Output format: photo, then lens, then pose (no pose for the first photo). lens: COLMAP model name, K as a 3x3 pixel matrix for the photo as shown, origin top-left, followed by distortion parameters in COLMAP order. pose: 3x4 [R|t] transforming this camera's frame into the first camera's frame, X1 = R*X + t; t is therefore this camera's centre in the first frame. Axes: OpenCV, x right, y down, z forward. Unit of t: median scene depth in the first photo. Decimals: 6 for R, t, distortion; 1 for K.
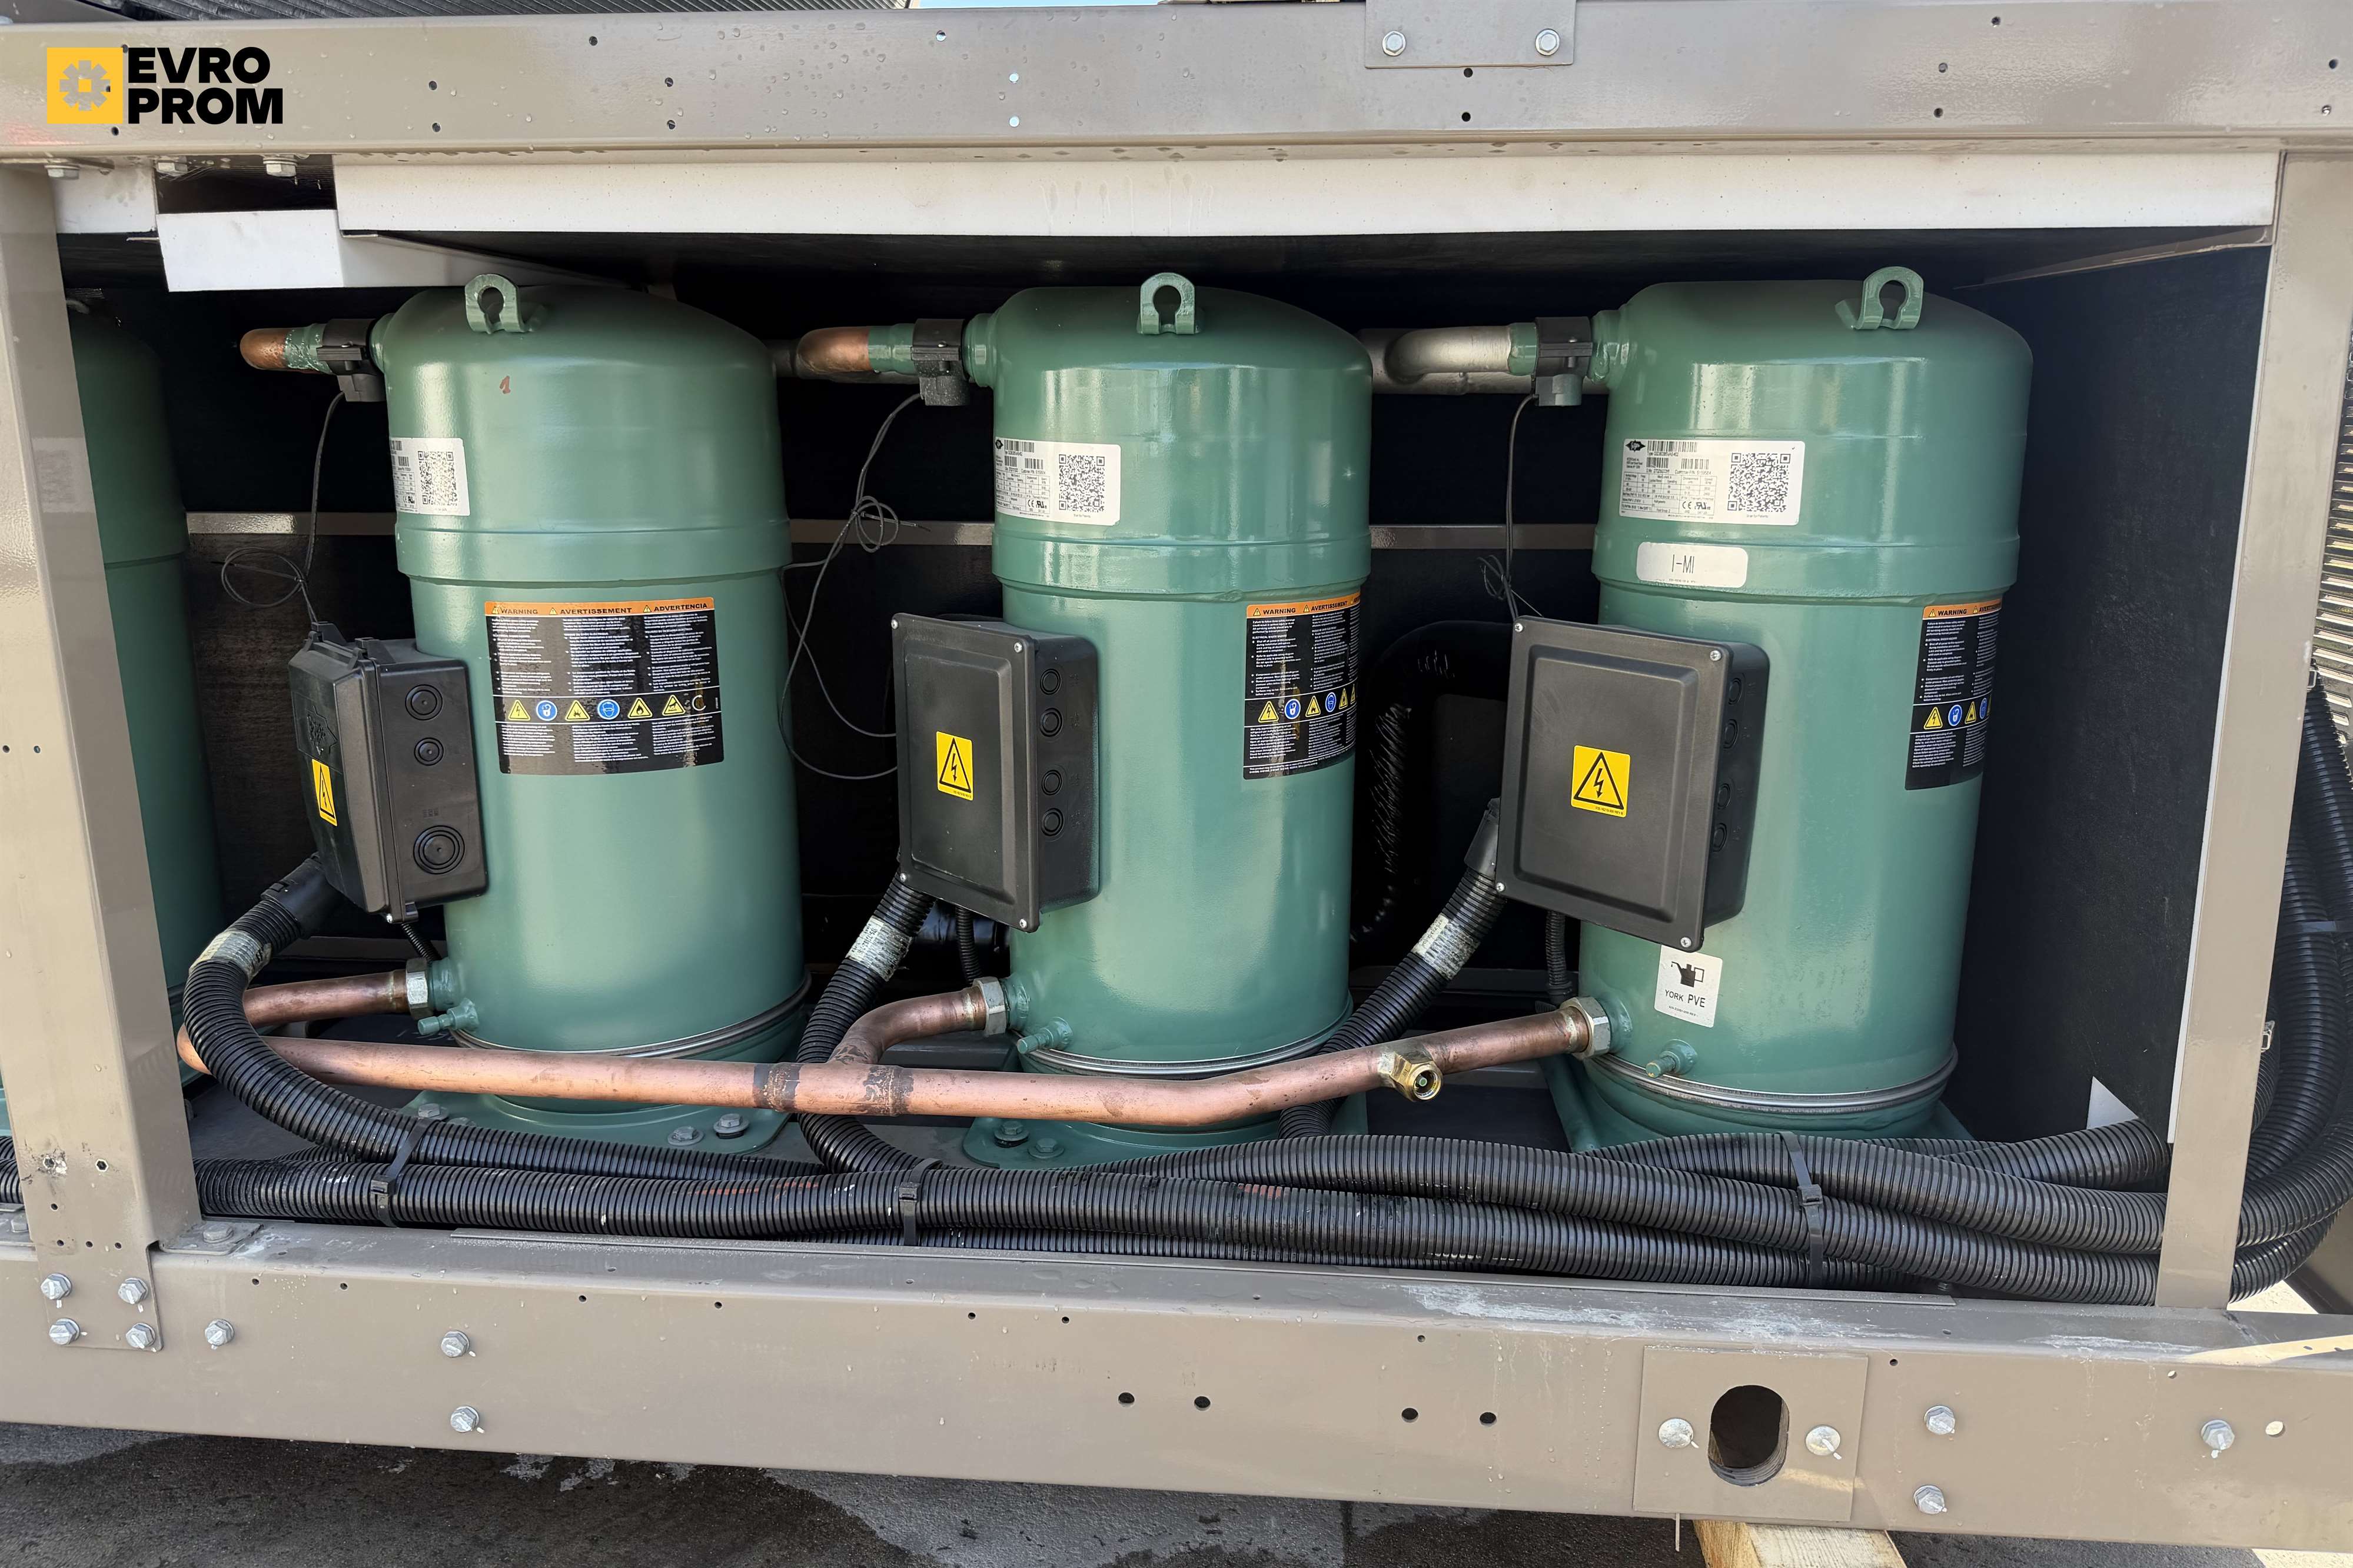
lens RADIAL K [[1705.1, 0, 1174.2], [0, 1705.1, 801.6], [0, 0, 1]] dist [-0.000578, -0.002312]
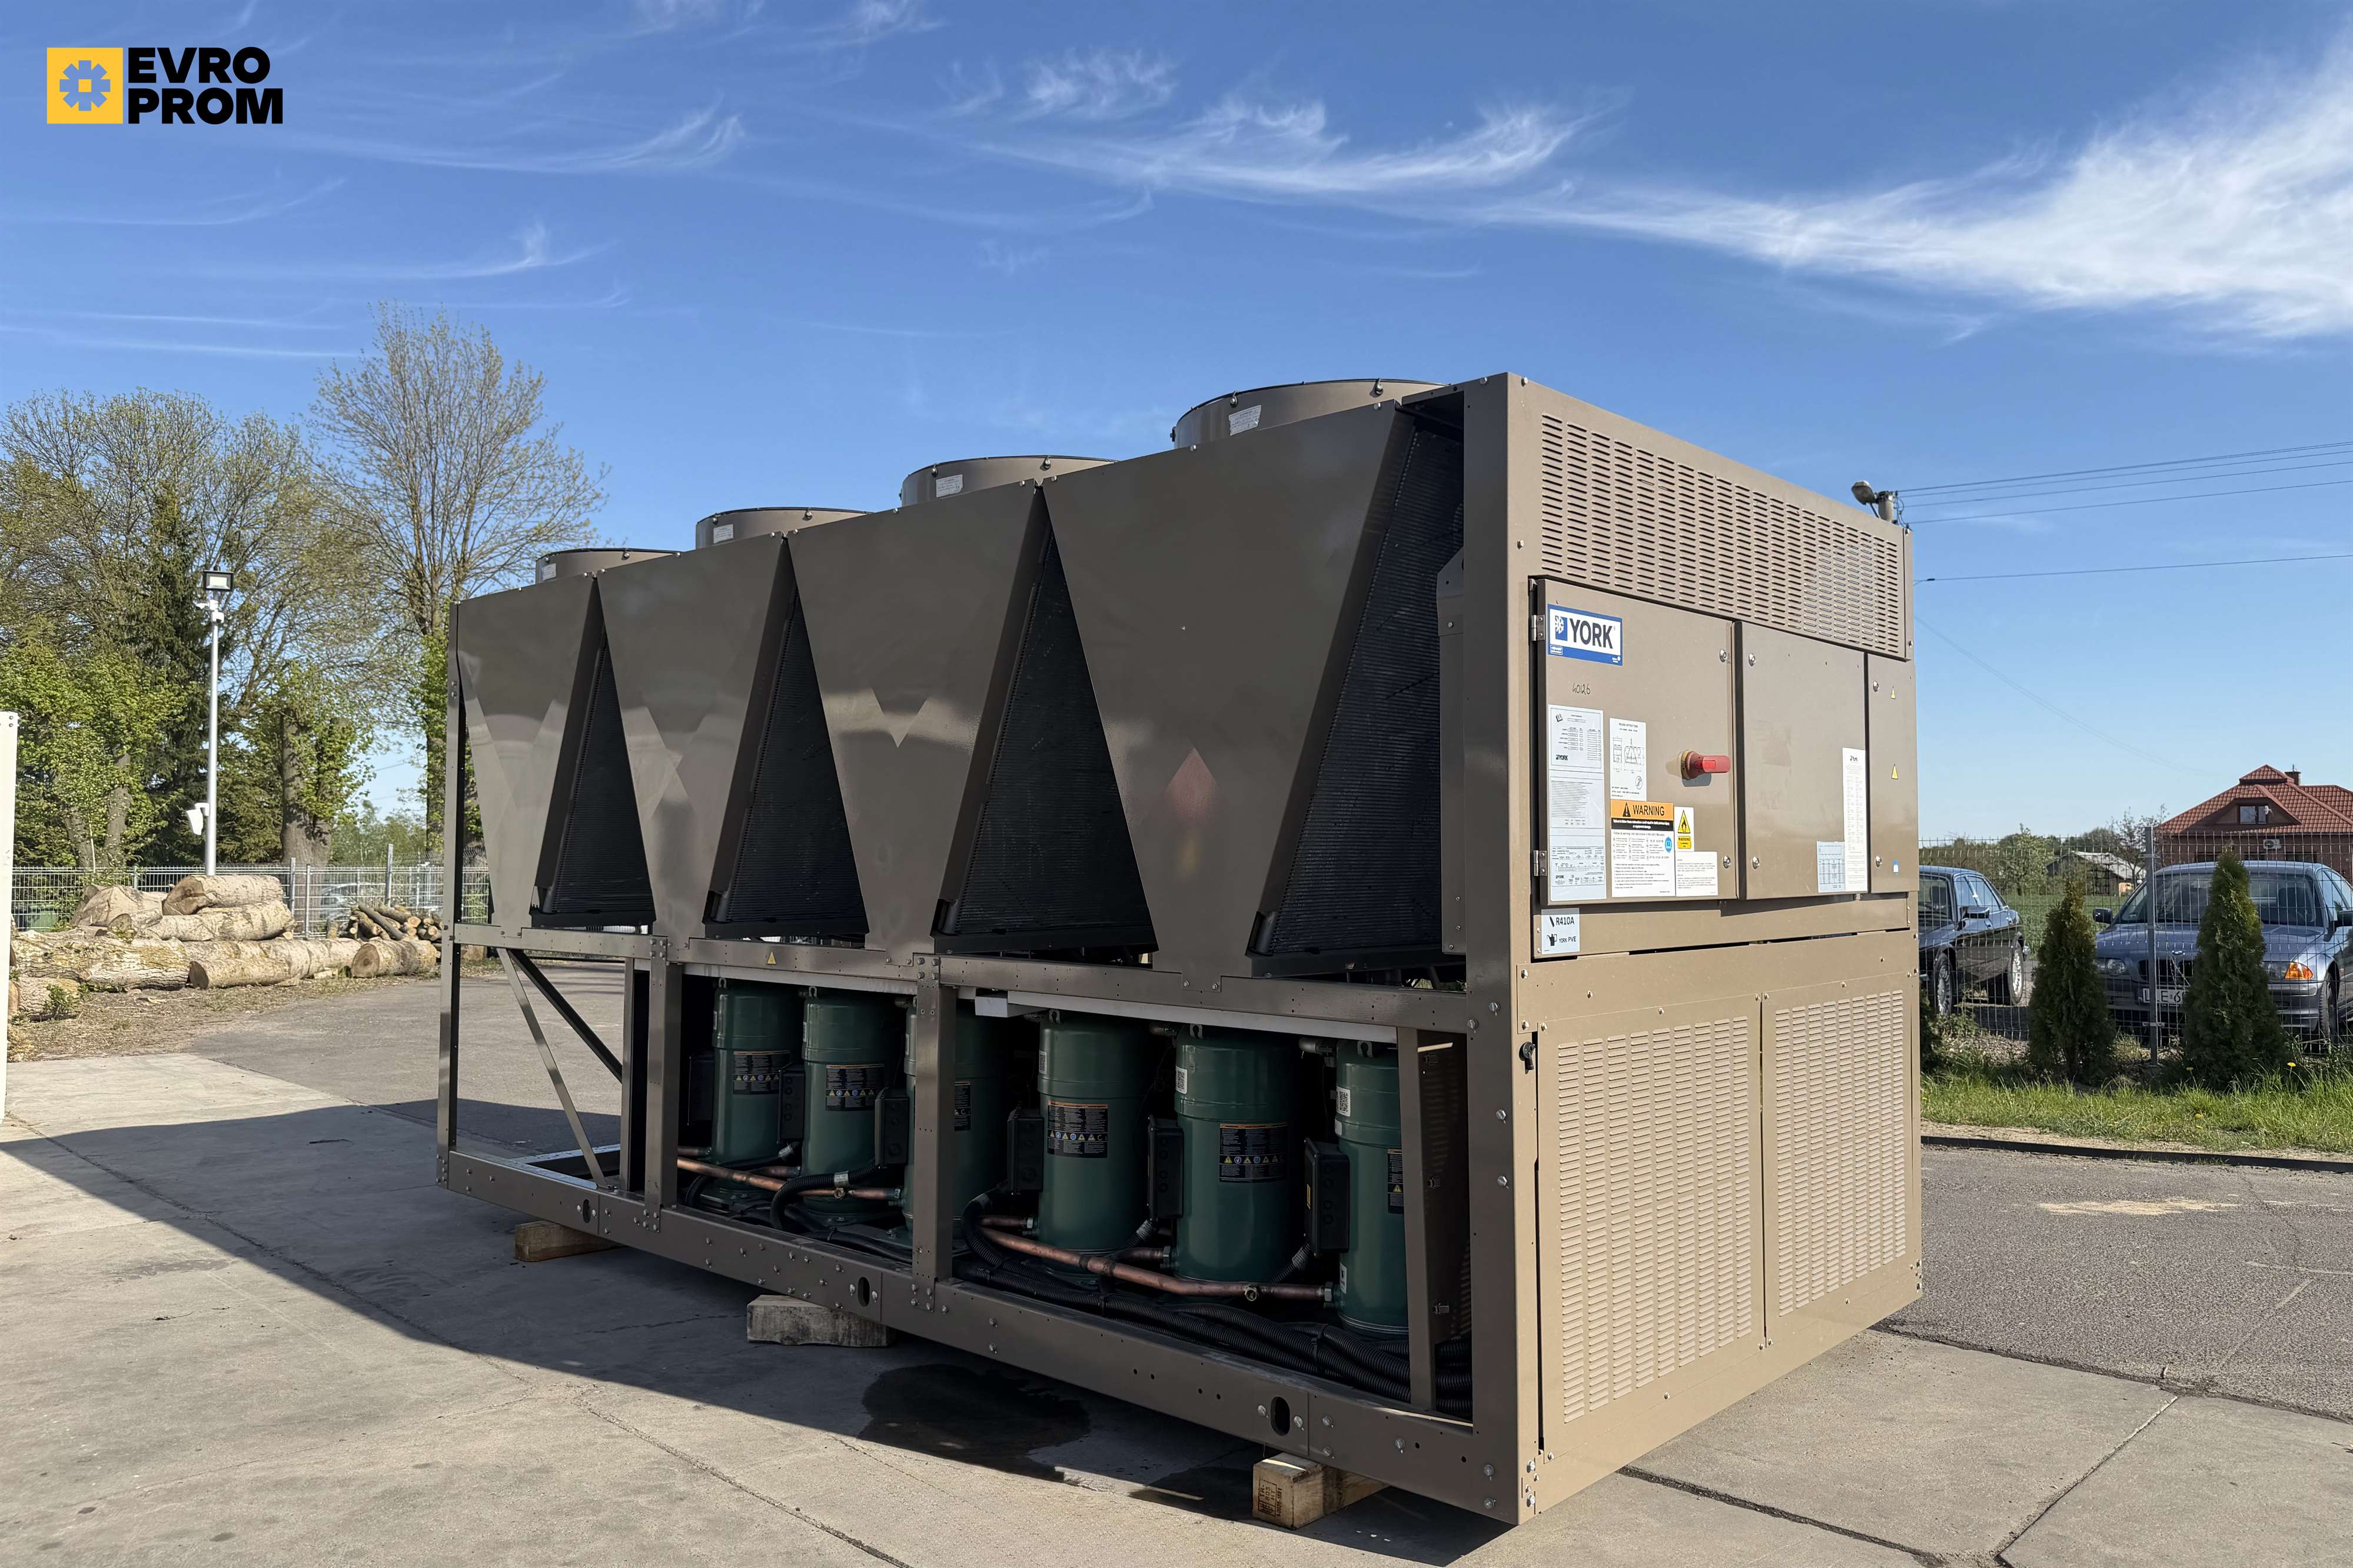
lens RADIAL K [[1613.8, 0, 1184.7], [0, 1613.8, 768.6], [0, 0, 1]] dist [0.009409, -0.000954]
pose [[0.798050, -0.027615, -0.601958, 1.796291], [-0.148789, 0.958989, -0.241252, -0.019828], [0.583933, 0.282096, 0.761212, -1.492800]]
